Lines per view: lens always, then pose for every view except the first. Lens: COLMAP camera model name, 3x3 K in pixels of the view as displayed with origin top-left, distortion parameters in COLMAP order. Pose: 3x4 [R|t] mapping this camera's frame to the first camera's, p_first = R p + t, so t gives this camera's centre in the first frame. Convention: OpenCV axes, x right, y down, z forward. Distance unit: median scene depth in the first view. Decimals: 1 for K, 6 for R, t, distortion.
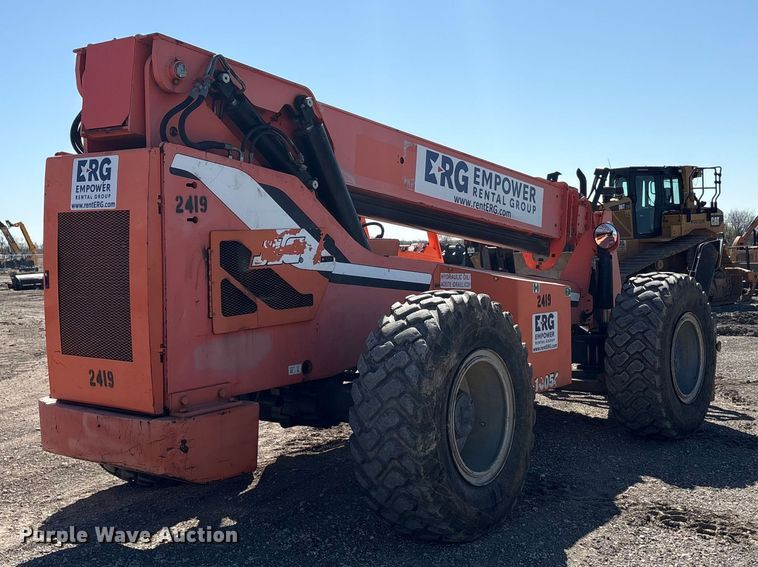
lens RADIAL K [[932.5, 0, 380.1], [0, 932.5, 278.3], [0, 0, 1]] dist [0.041787, 0.000000]
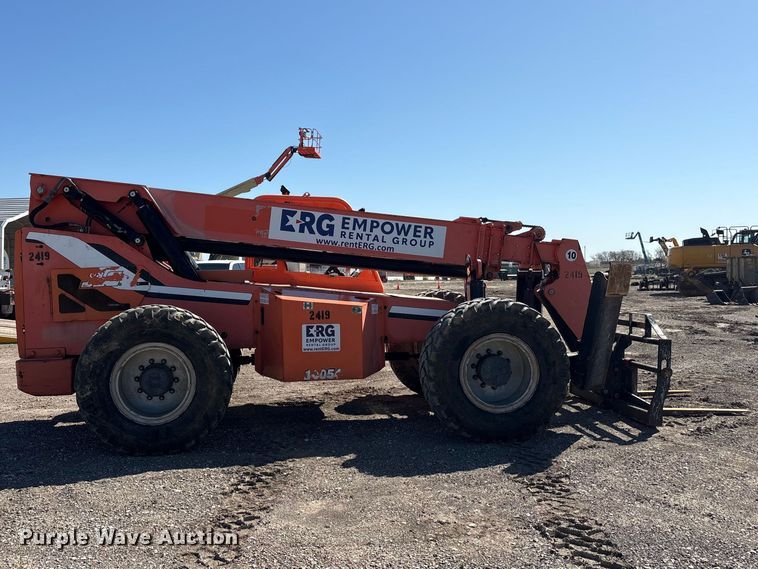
lens RADIAL K [[690.0, 0, 353.9], [0, 690.0, 294.5], [0, 0, 1]] dist [0.001952, 0.000000]
pose [[0.688960, 0.033451, -0.724027, 1.077223], [-0.017963, 0.999416, 0.029081, -0.042306], [0.724577, -0.007030, 0.689158, 0.379335]]
